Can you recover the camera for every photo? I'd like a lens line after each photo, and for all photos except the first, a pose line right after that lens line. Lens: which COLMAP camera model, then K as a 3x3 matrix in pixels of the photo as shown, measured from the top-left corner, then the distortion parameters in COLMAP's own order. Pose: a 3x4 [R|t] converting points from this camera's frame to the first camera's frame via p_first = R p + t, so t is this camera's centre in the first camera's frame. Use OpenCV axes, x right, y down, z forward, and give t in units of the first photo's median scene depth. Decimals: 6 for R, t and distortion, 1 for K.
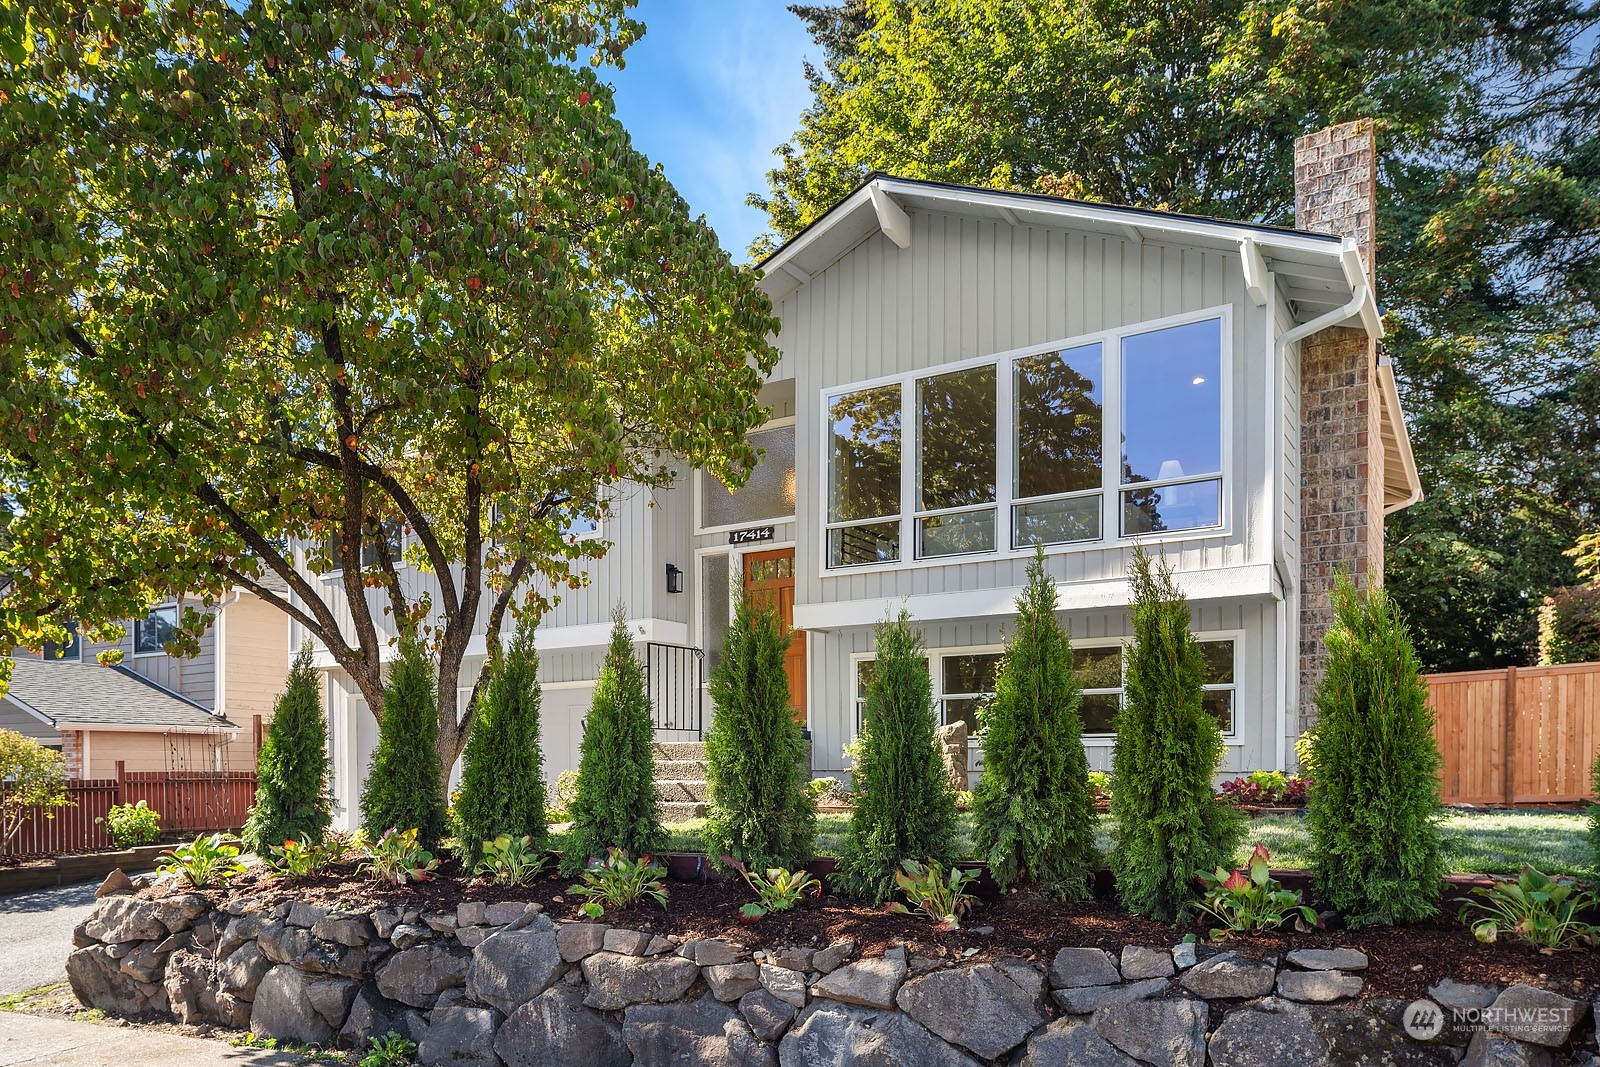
lens RADIAL K [[1137.8, 0, 800.0], [0, 1137.8, 533.5], [0, 0, 1]] dist [0.005094, 0.005008]
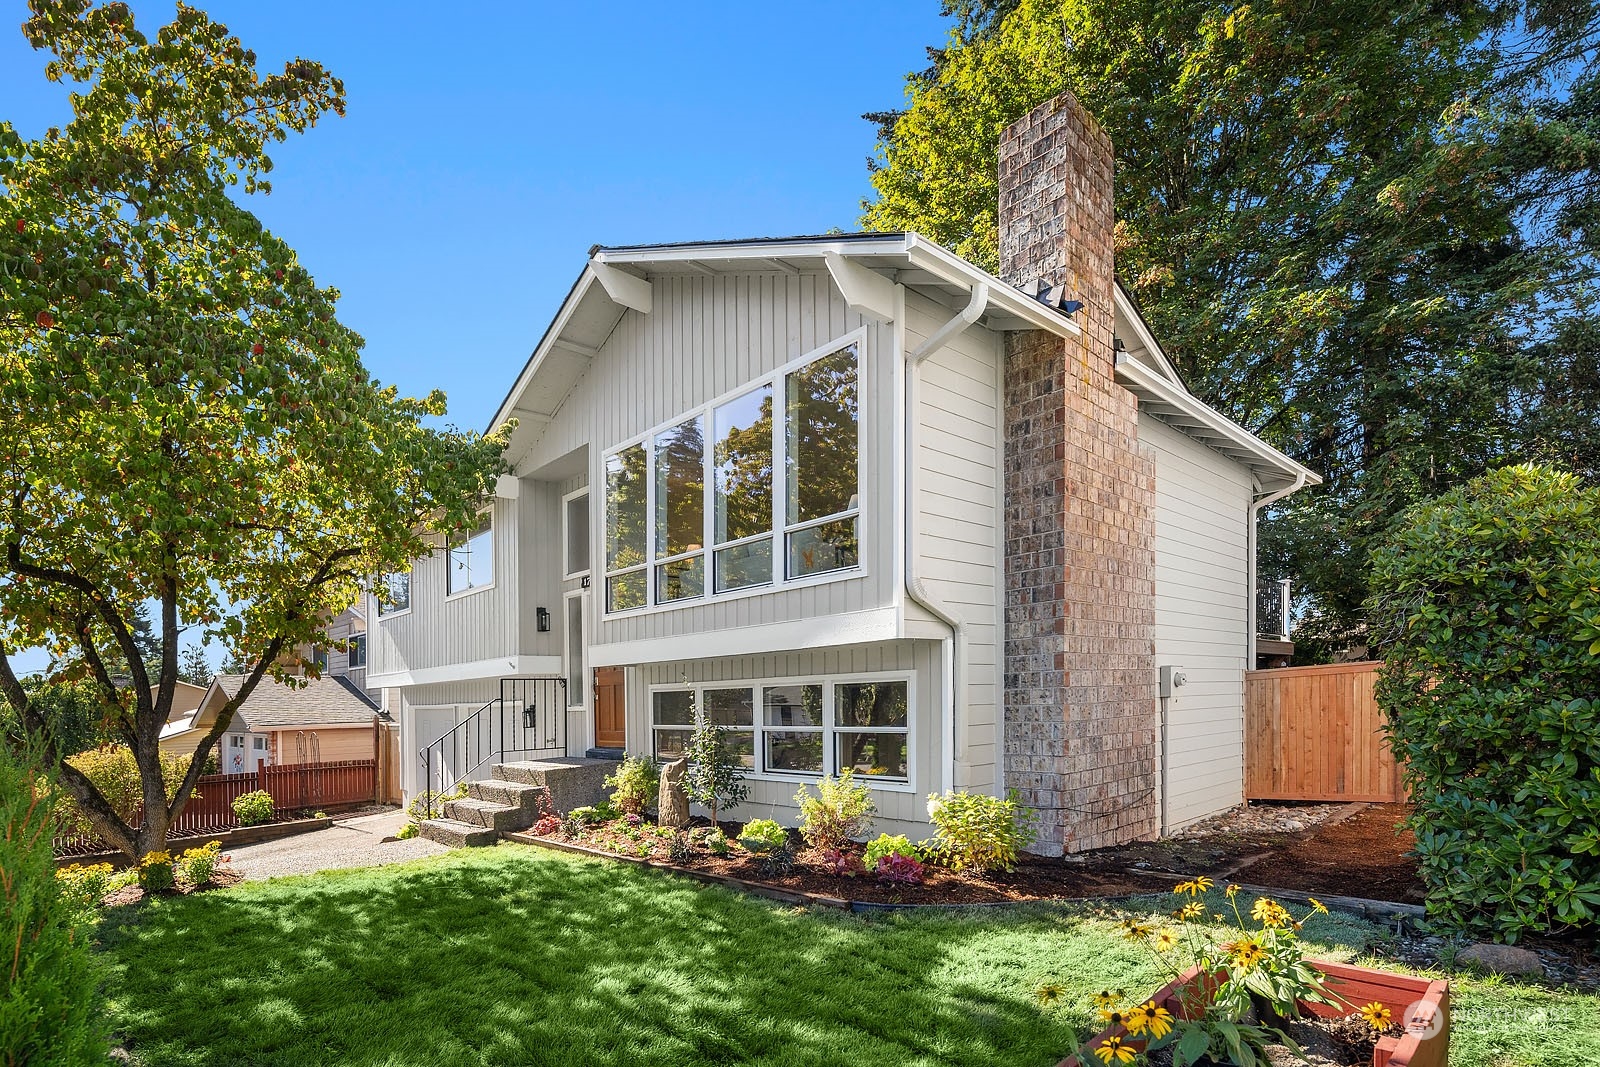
lens RADIAL K [[812.2, 0, 801.7], [0, 812.2, 563.9], [0, 0, 1]] dist [0.001461, -0.001185]
pose [[0.958364, -0.067601, -0.277431, 0.460687], [0.081389, 0.995940, 0.038474, -0.034407], [0.273703, -0.059452, 0.959975, 0.310225]]
